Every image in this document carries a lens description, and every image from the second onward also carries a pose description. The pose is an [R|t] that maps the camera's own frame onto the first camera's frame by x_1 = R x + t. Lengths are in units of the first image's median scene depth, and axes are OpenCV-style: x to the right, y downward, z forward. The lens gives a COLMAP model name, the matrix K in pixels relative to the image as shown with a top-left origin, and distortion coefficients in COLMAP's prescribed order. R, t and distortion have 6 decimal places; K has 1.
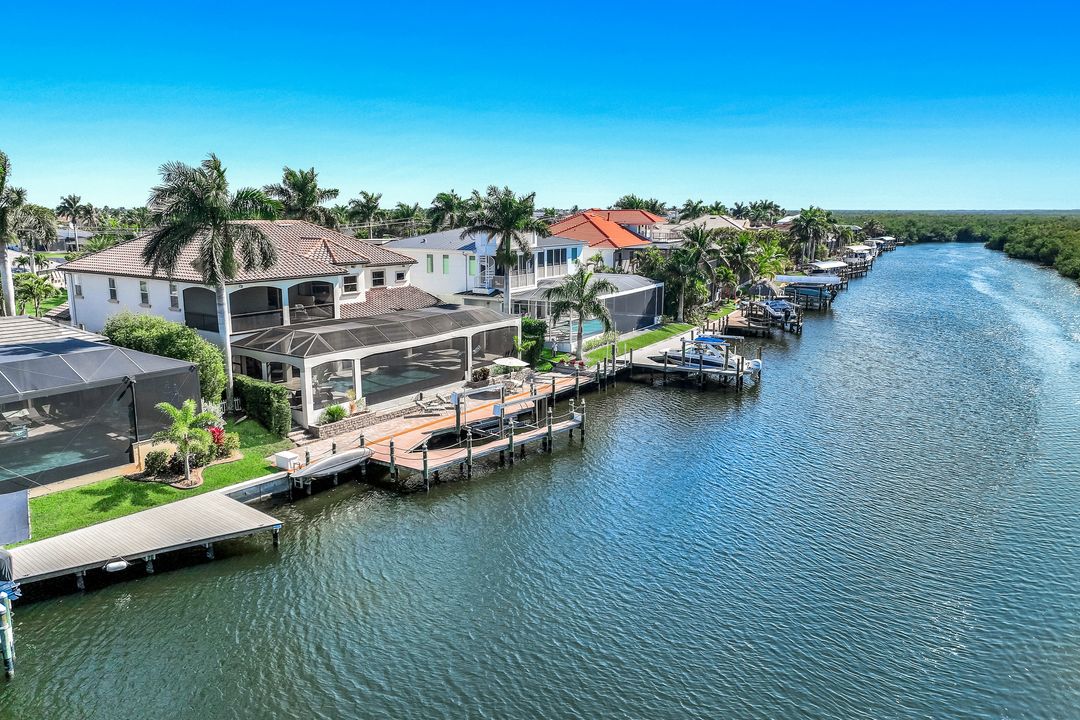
lens RADIAL K [[776.0, 0, 540.0], [0, 776.0, 360.0], [0, 0, 1]] dist [-0.001817, 0.000382]
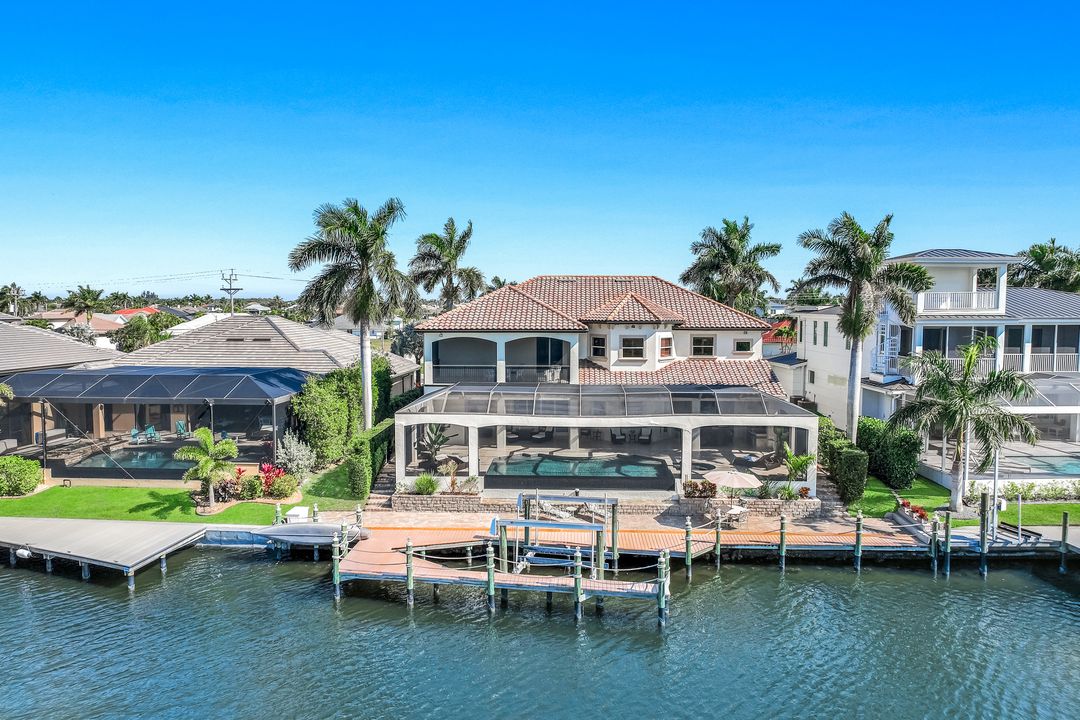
lens RADIAL K [[776.0, 0, 540.0], [0, 776.0, 360.0], [0, 0, 1]] dist [-0.001817, 0.000382]
pose [[0.550879, 0.072480, -0.831432, 0.431467], [-0.163322, 0.986322, -0.022229, -0.058217], [0.818449, 0.148036, 0.555182, 0.534833]]
